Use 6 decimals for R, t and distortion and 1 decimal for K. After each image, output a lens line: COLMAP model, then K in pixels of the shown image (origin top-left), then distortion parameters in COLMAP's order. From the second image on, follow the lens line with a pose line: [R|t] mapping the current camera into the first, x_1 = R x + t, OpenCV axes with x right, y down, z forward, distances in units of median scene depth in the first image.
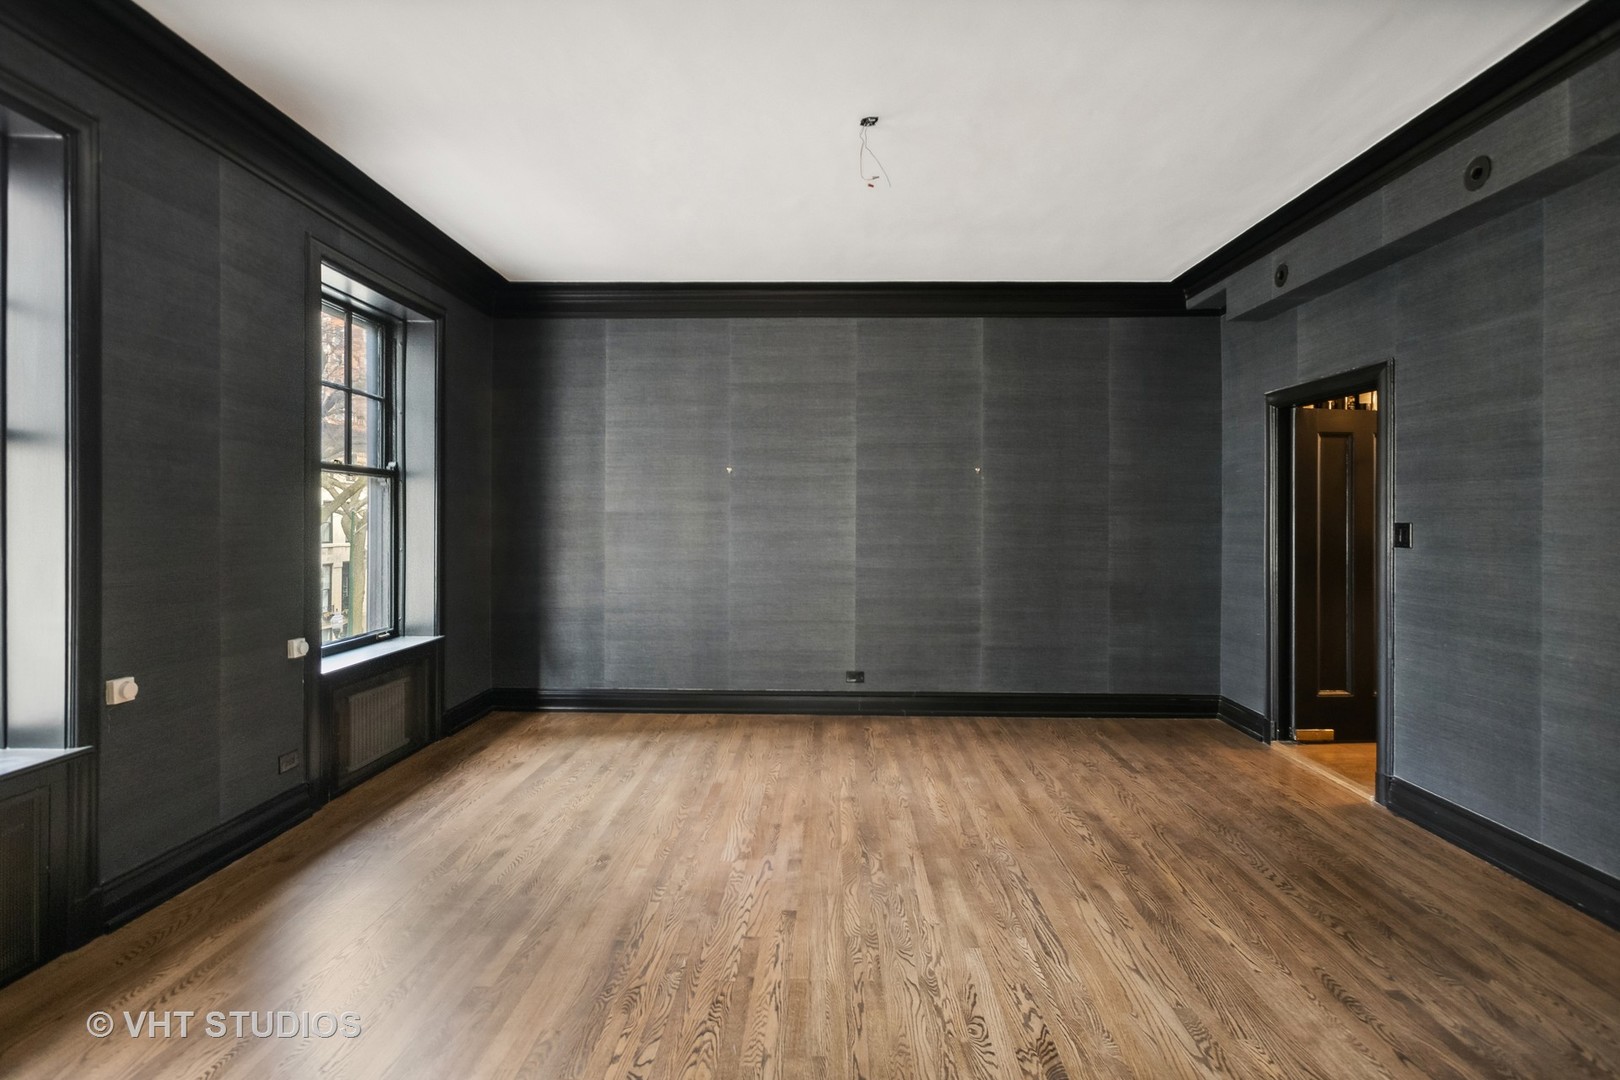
lens RADIAL K [[799.4, 0, 787.3], [0, 799.4, 523.8], [0, 0, 1]] dist [0.032042, 0.000534]
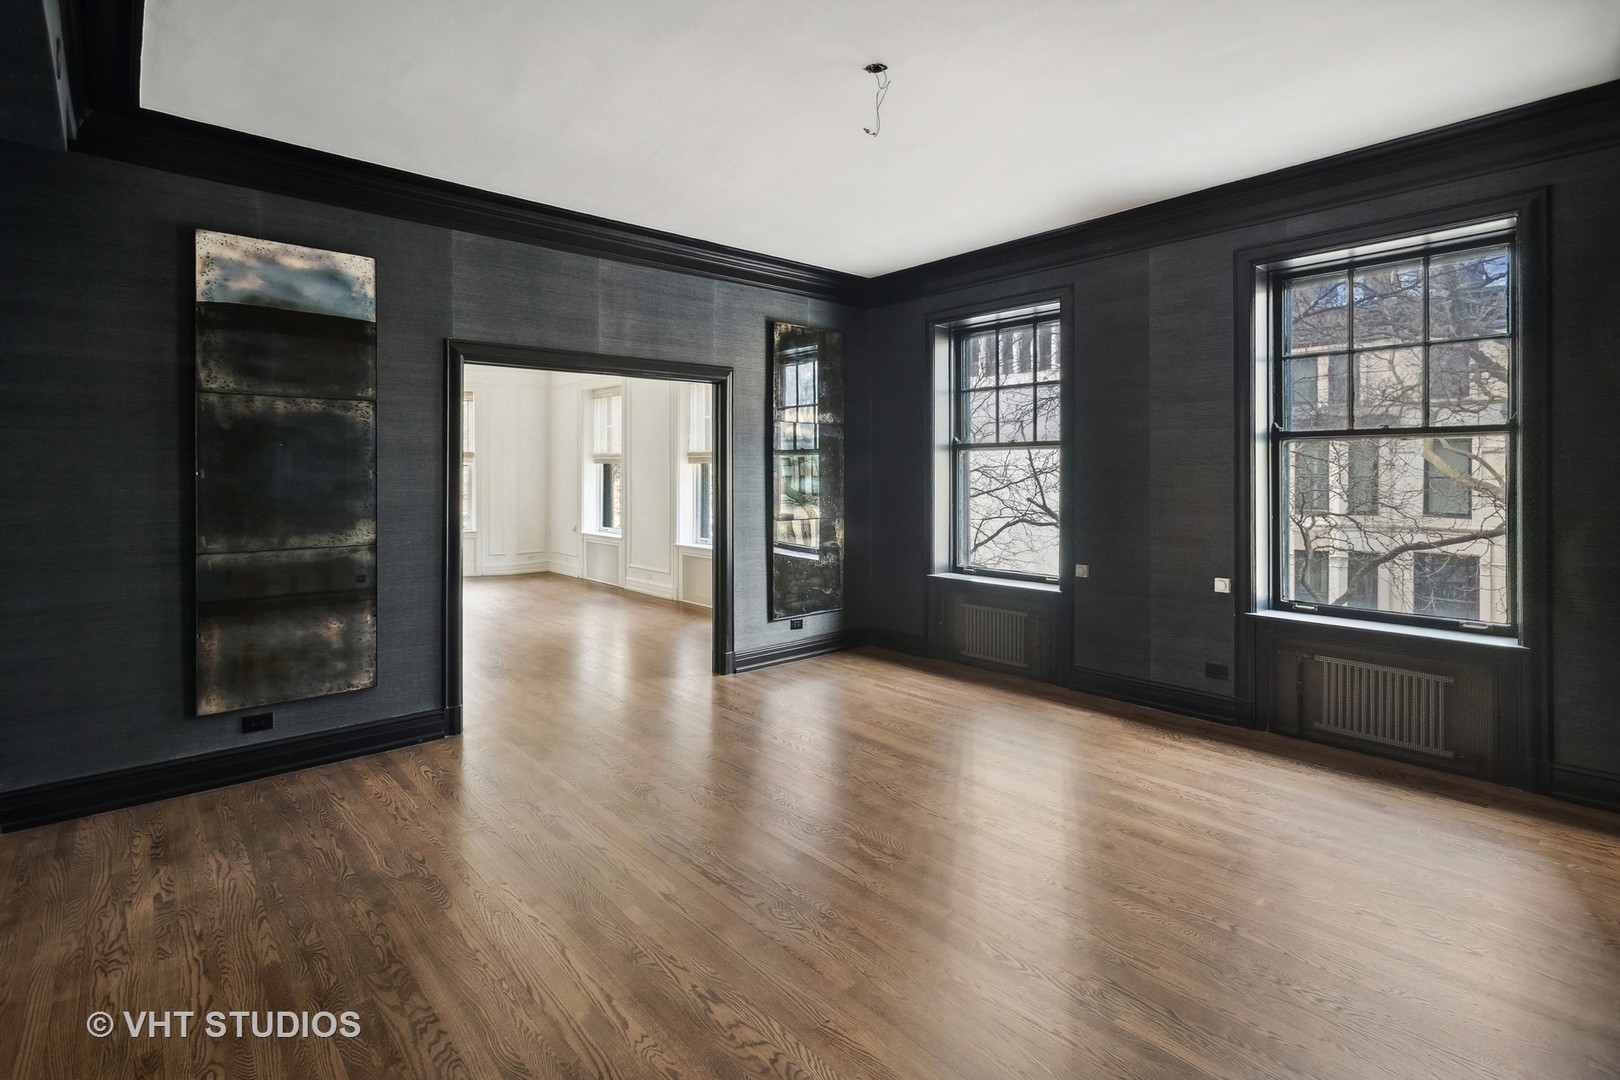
lens RADIAL K [[773.4, 0, 805.1], [0, 773.4, 506.1], [0, 0, 1]] dist [-0.002229, 0.011551]
pose [[-0.723971, 0.020185, -0.689536, 0.795800], [-0.010470, 0.999135, 0.040241, -0.013625], [0.689751, 0.036353, -0.723133, 1.621272]]
